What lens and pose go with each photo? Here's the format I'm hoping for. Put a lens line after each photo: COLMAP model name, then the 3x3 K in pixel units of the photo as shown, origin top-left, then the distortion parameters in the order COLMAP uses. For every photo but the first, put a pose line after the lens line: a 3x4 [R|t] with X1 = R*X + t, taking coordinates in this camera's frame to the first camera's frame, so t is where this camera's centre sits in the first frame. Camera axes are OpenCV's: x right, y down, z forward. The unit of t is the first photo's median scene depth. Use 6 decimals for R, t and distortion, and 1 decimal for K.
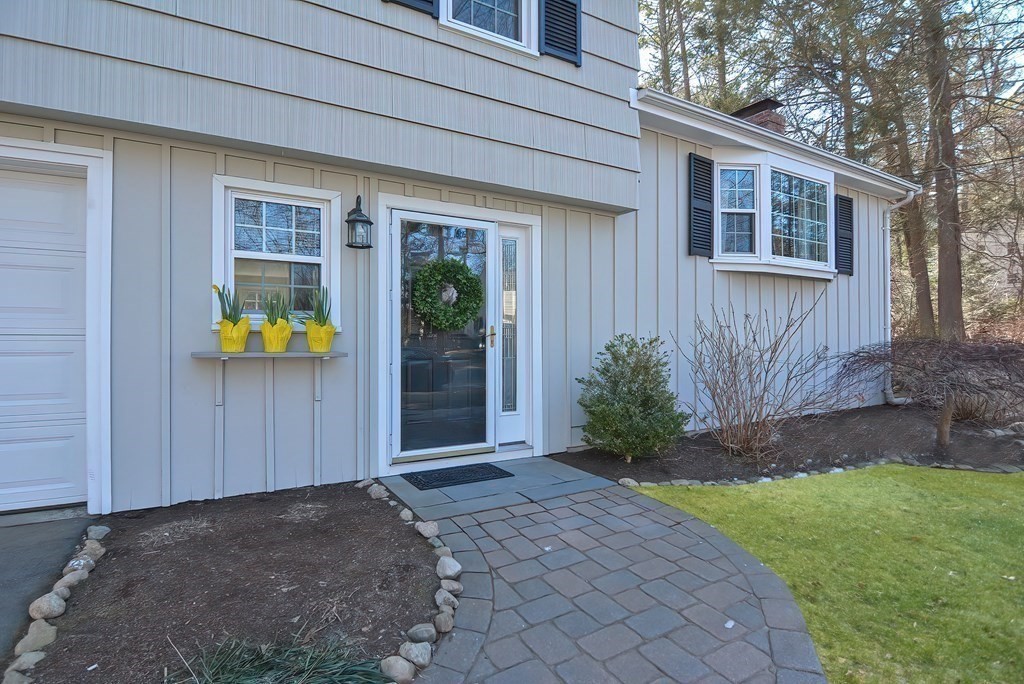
lens RADIAL K [[500.6, 0, 505.5], [0, 500.6, 335.1], [0, 0, 1]] dist [-0.022026, -0.000342]
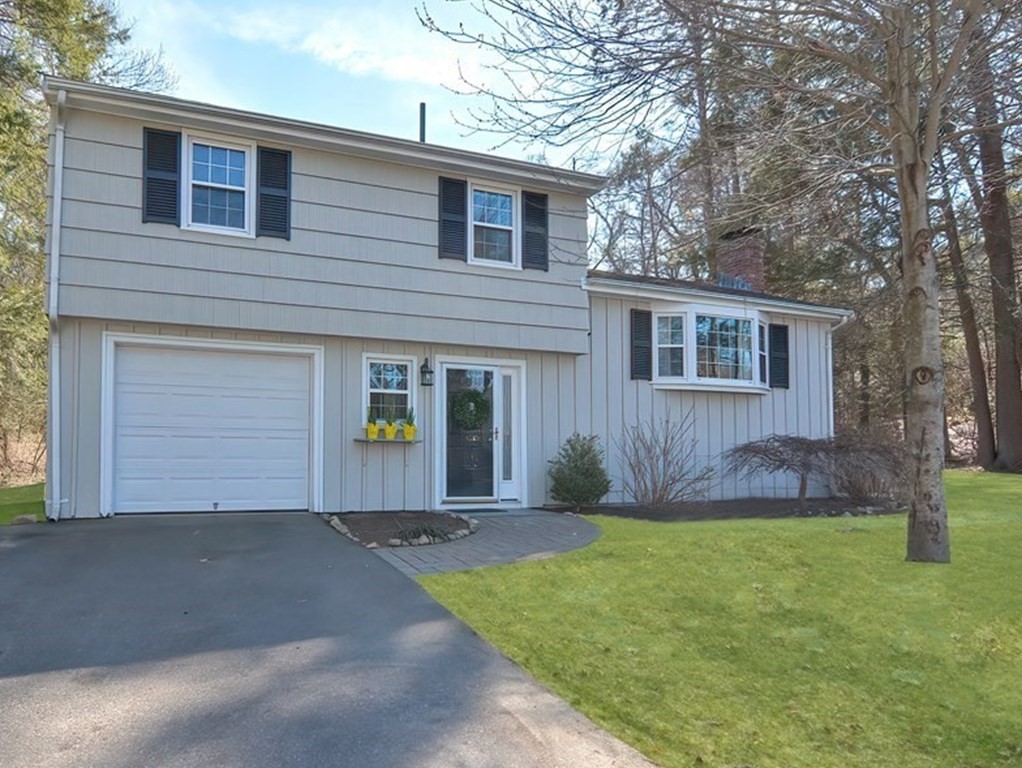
lens RADIAL K [[719.2, 0, 509.3], [0, 719.2, 376.7], [0, 0, 1]] dist [-0.048992, -0.003399]
pose [[0.999980, -0.005154, 0.003645, 0.008524], [0.005524, 0.993918, -0.109983, 0.076217], [-0.003056, 0.110001, 0.993927, -1.387231]]
